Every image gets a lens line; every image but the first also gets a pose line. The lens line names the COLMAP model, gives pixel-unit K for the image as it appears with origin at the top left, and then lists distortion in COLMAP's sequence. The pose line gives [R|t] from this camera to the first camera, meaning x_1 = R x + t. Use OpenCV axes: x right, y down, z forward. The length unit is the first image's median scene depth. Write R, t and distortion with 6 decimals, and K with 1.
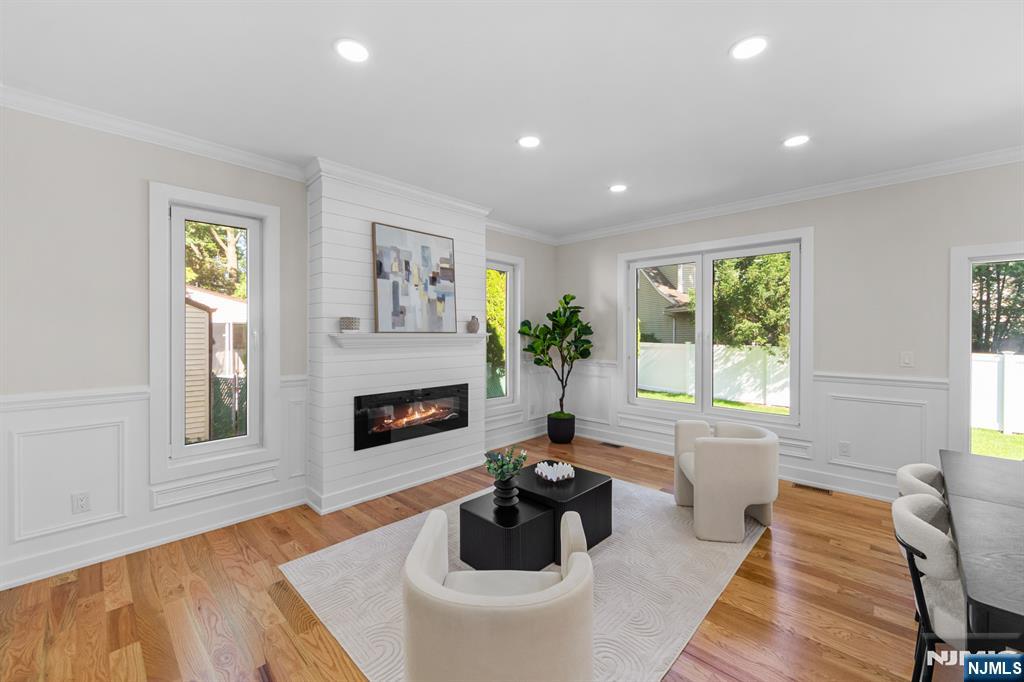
lens RADIAL K [[404.0, 0, 512.5], [0, 404.0, 335.0], [0, 0, 1]] dist [-0.000888, -0.000511]
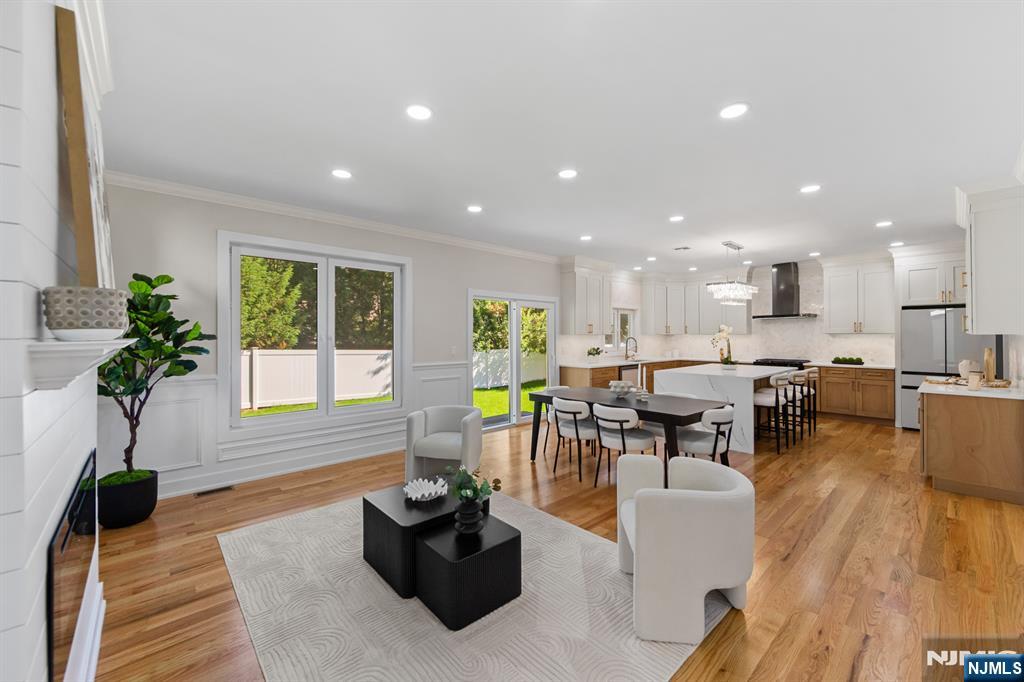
lens RADIAL K [[404.0, 0, 512.5], [0, 404.0, 335.0], [0, 0, 1]] dist [-0.000888, -0.000511]
pose [[0.074037, -0.000558, 0.997255, -0.563749], [0.005639, 0.999984, 0.000141, -0.005579], [-0.997240, 0.005614, 0.074039, 0.528606]]
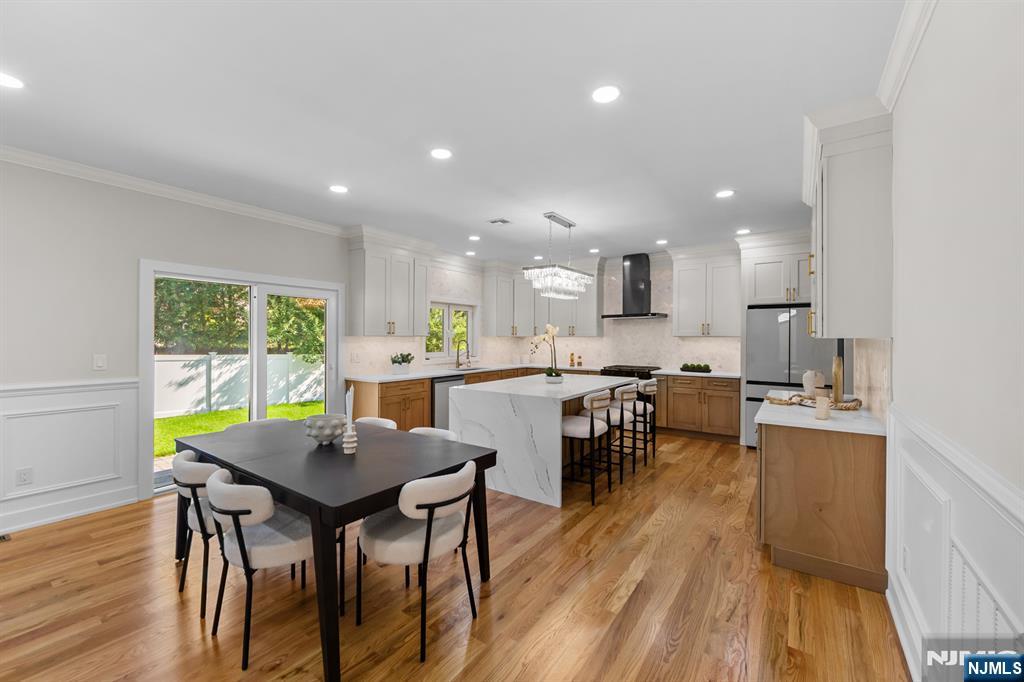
lens RADIAL K [[406.7, 0, 512.0], [0, 406.7, 341.0], [0, 0, 1]] dist [0.000346, -0.000117]
pose [[-0.147280, -0.009965, 0.989045, -0.127269], [0.000318, 0.999949, 0.010123, -0.001966], [-0.989095, 0.001805, -0.147269, 0.123875]]
